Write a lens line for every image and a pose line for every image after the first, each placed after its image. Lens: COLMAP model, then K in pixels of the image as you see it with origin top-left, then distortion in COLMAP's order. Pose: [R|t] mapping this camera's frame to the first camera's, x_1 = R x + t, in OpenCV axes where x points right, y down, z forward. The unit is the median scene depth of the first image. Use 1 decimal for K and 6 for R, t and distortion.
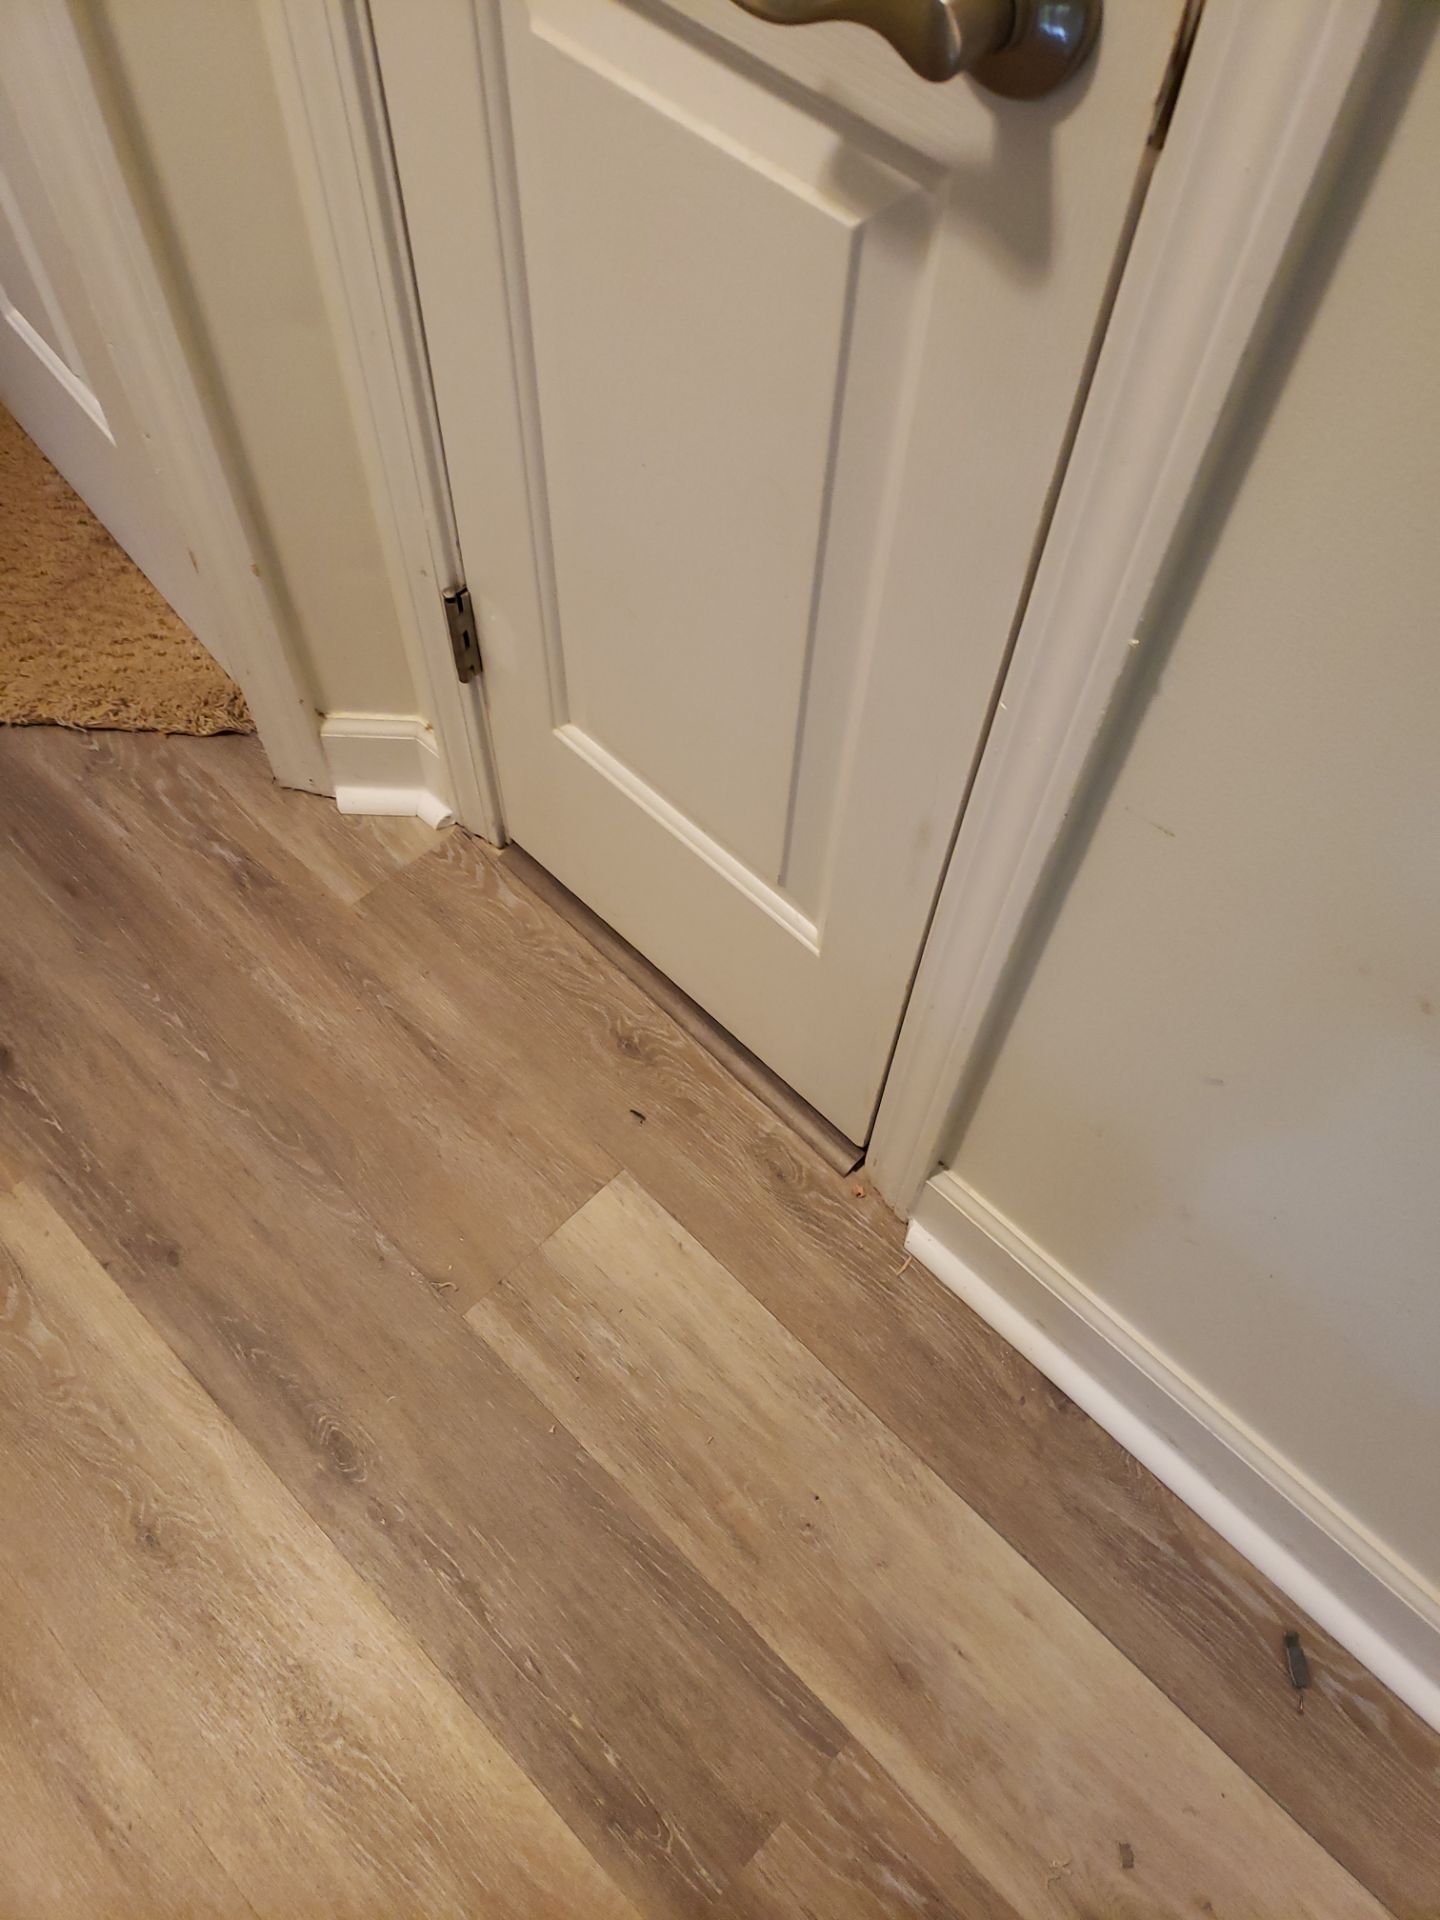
lens RADIAL K [[1482.9, 0, 694.9], [0, 1482.9, 962.8], [0, 0, 1]] dist [0.095953, -0.137923]
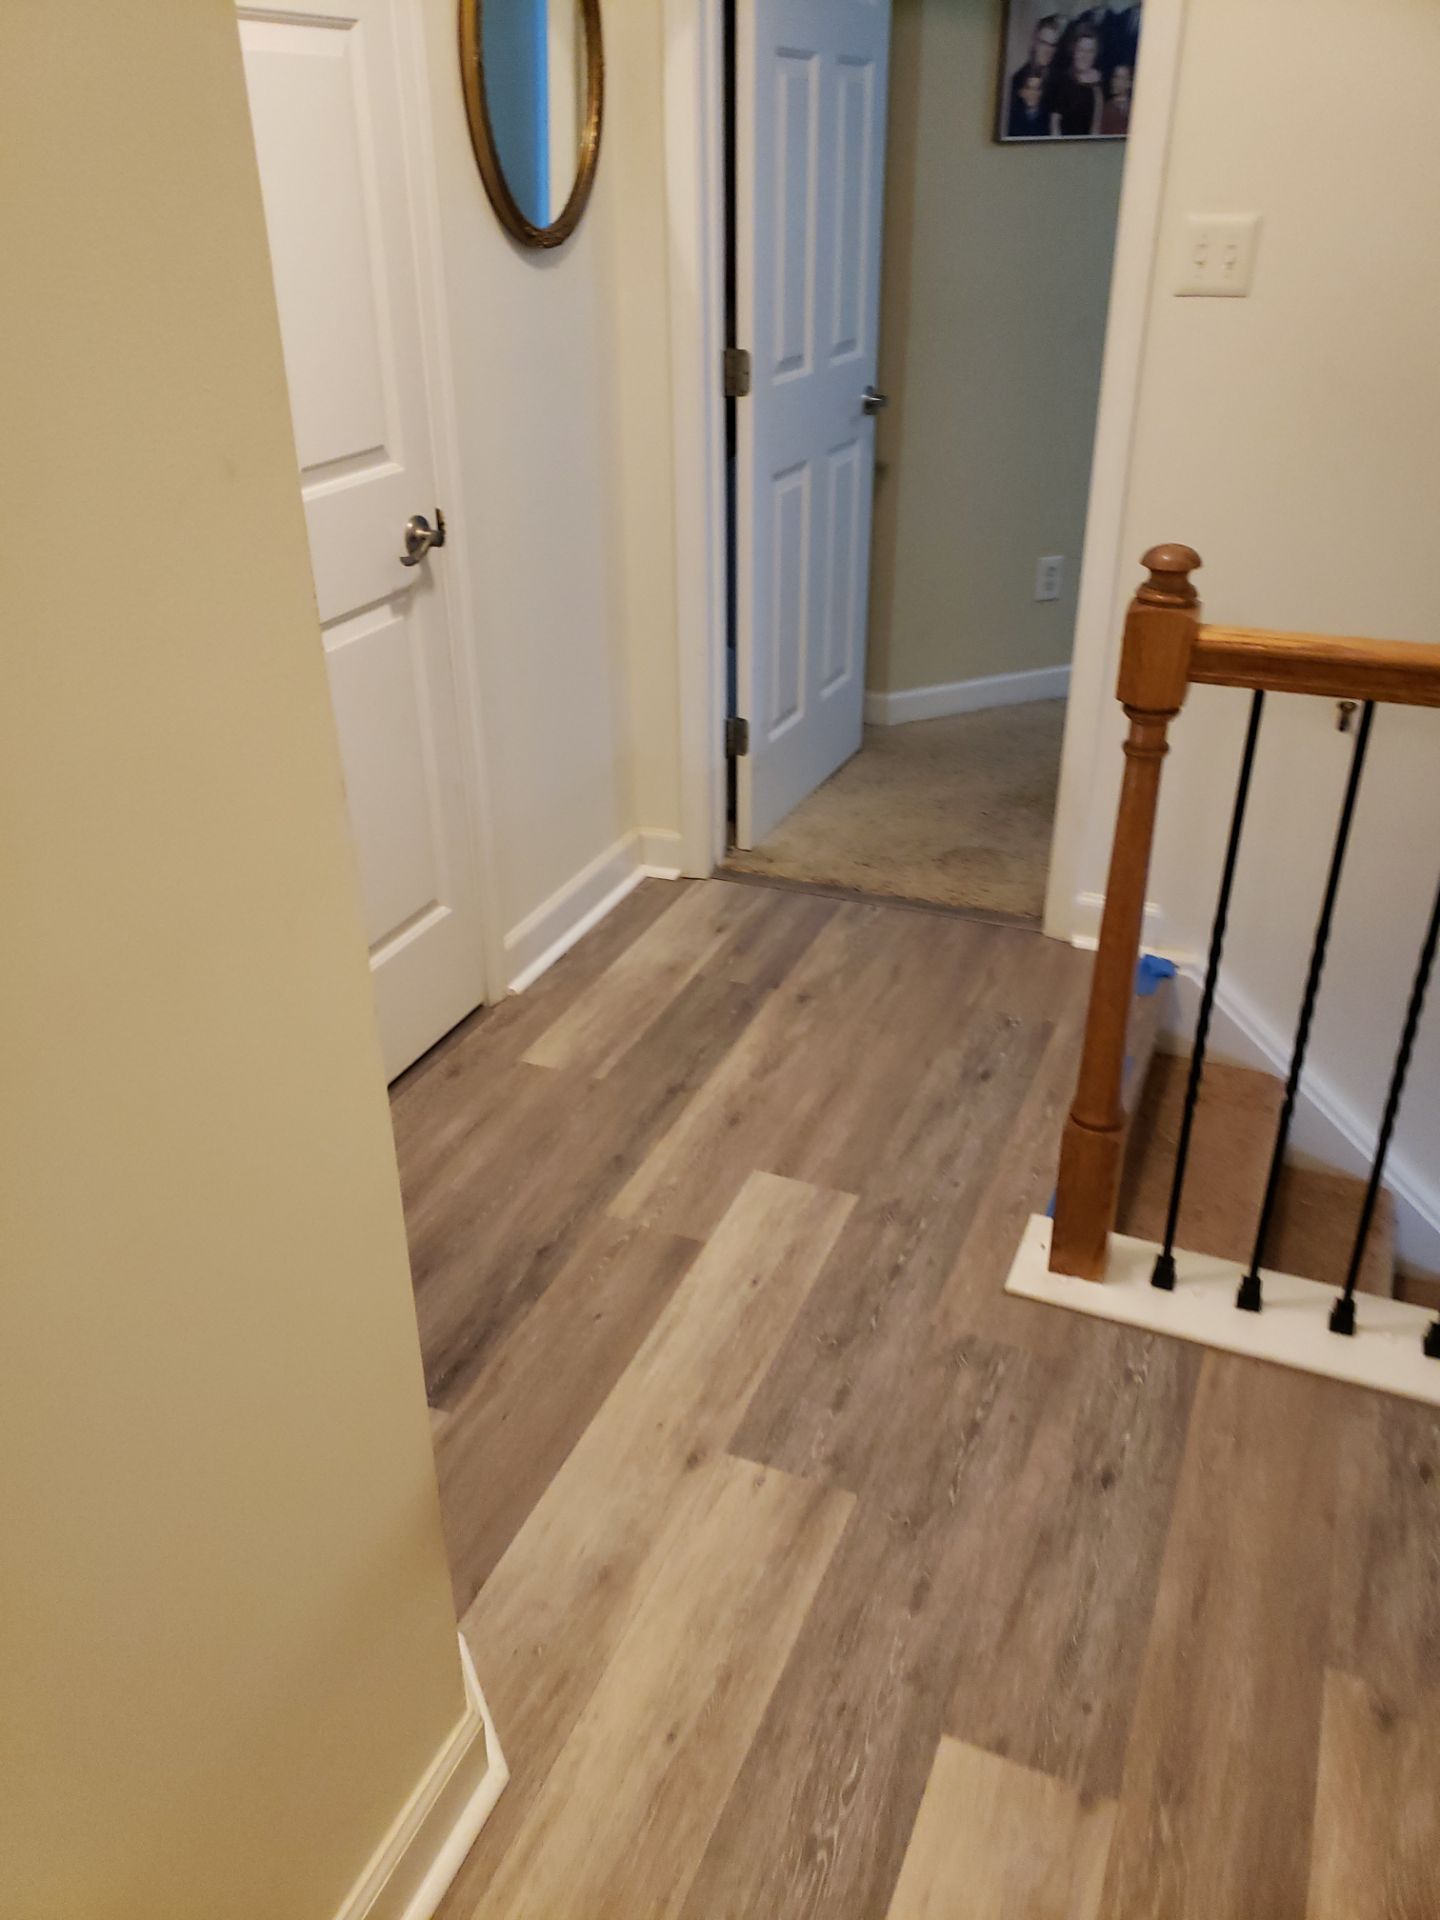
lens RADIAL K [[1517.6, 0, 676.9], [0, 1517.6, 909.9], [0, 0, 1]] dist [0.098972, -0.114600]
pose [[-0.353219, -0.419636, 0.836148, -1.936612], [0.818286, 0.294649, 0.493548, -0.846443], [-0.453480, 0.858538, 0.239306, 0.179310]]
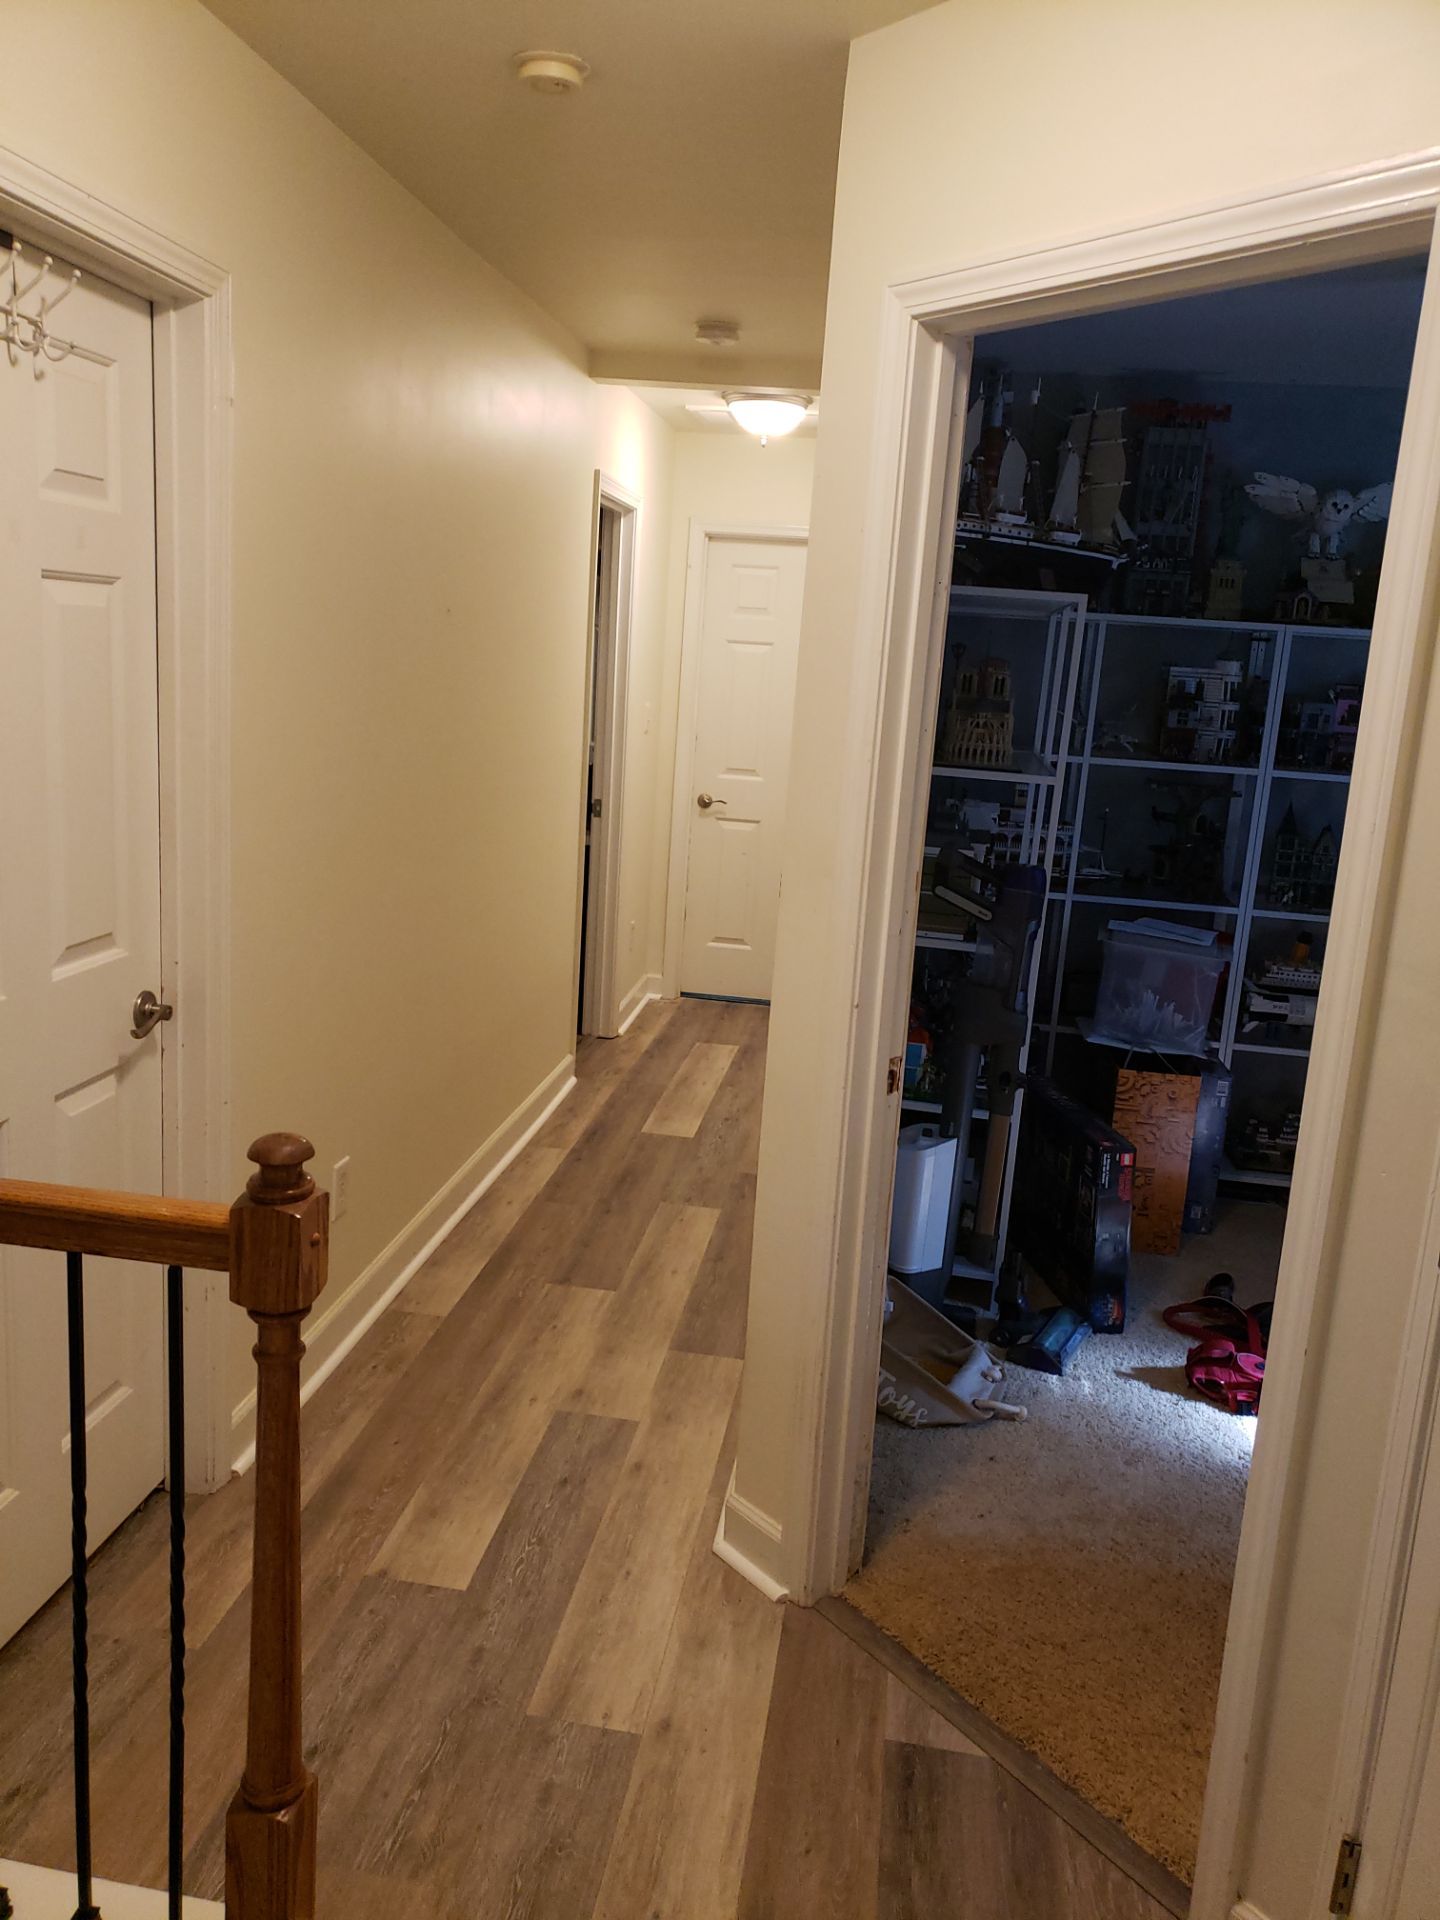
lens RADIAL K [[1482.9, 0, 694.9], [0, 1482.9, 962.8], [0, 0, 1]] dist [0.095953, -0.137923]
pose [[0.583837, 0.194774, -0.788161, 0.413320], [-0.732092, 0.545969, -0.407381, 0.321029], [0.350964, 0.814850, 0.461349, -0.549642]]
